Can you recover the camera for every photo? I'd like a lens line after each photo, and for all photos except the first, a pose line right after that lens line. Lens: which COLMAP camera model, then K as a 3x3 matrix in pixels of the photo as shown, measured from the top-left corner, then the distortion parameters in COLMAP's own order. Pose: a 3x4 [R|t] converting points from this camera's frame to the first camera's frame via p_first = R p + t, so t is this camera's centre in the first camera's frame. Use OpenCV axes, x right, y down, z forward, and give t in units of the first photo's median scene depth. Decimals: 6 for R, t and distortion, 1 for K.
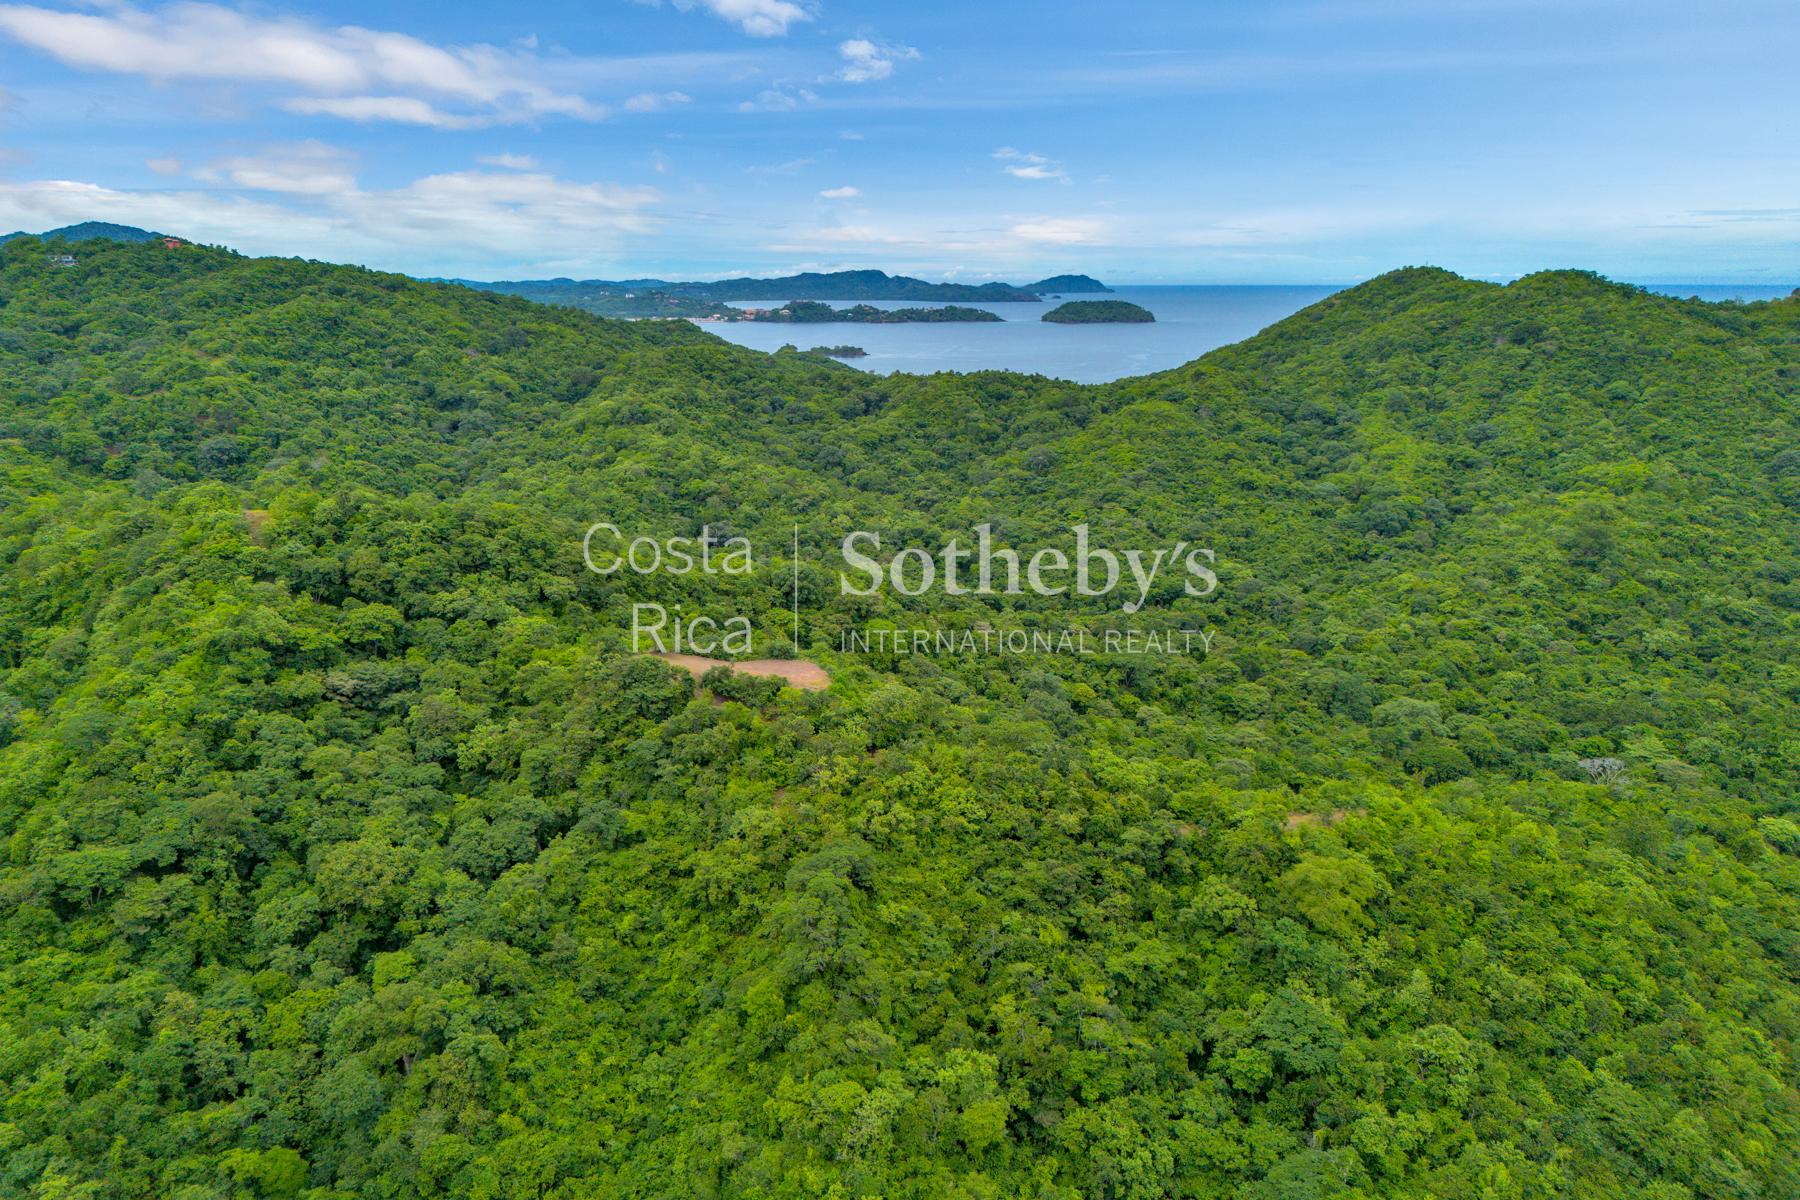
lens RADIAL K [[1261.1, 0, 900.0], [0, 1261.1, 600.0], [0, 0, 1]] dist [0.061536, -0.058221]
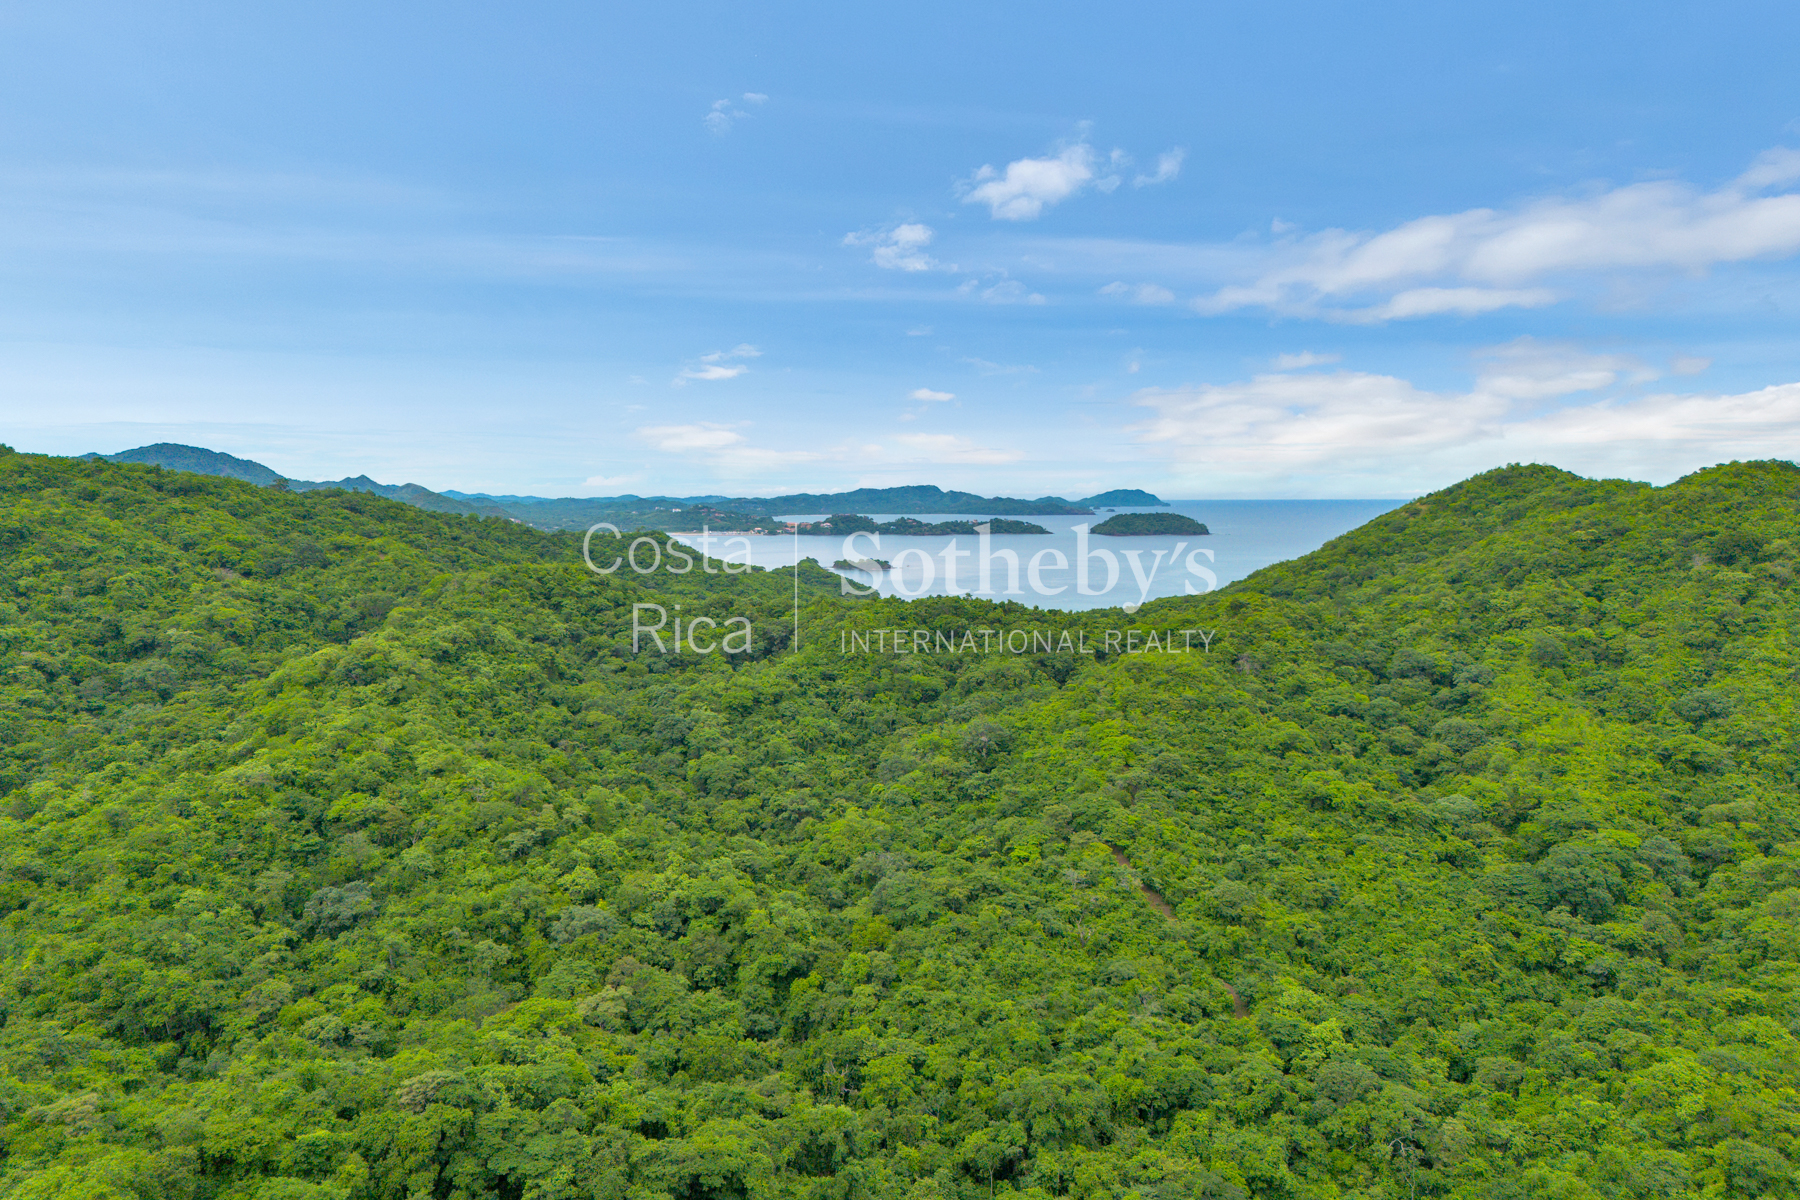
lens RADIAL K [[1236.2, 0, 900.0], [0, 1236.2, 600.0], [0, 0, 1]] dist [0.039886, -0.039444]
pose [[0.998481, 0.001027, -0.055081, 0.172976], [-0.010020, 0.986535, -0.163245, -0.133990], [0.054171, 0.163549, 0.985047, 0.633466]]
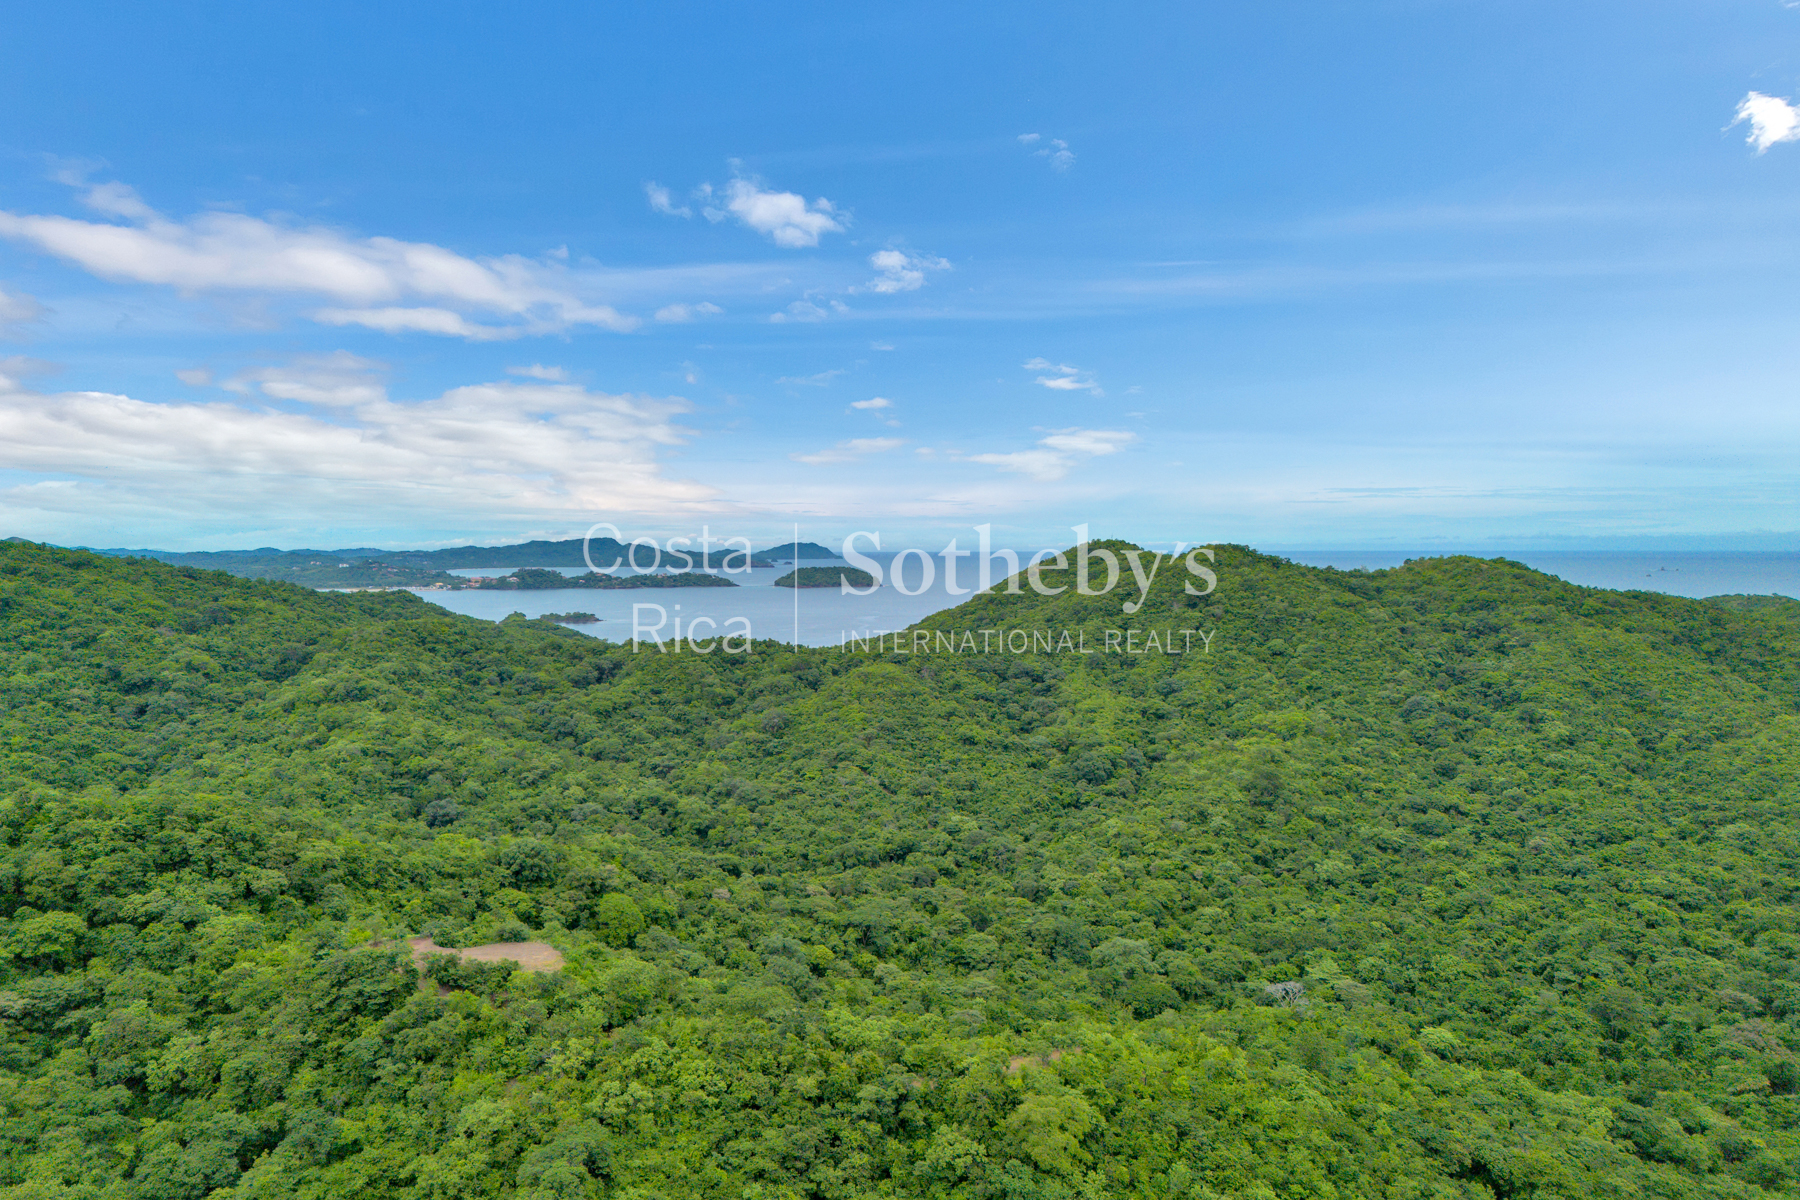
lens RADIAL K [[1261.1, 0, 900.0], [0, 1261.1, 600.0], [0, 0, 1]] dist [0.061536, -0.058221]
pose [[0.978323, -0.013292, 0.206657, 0.000052], [0.055043, 0.978731, -0.197625, -0.000694], [-0.199635, 0.204716, 0.958247, -0.043801]]
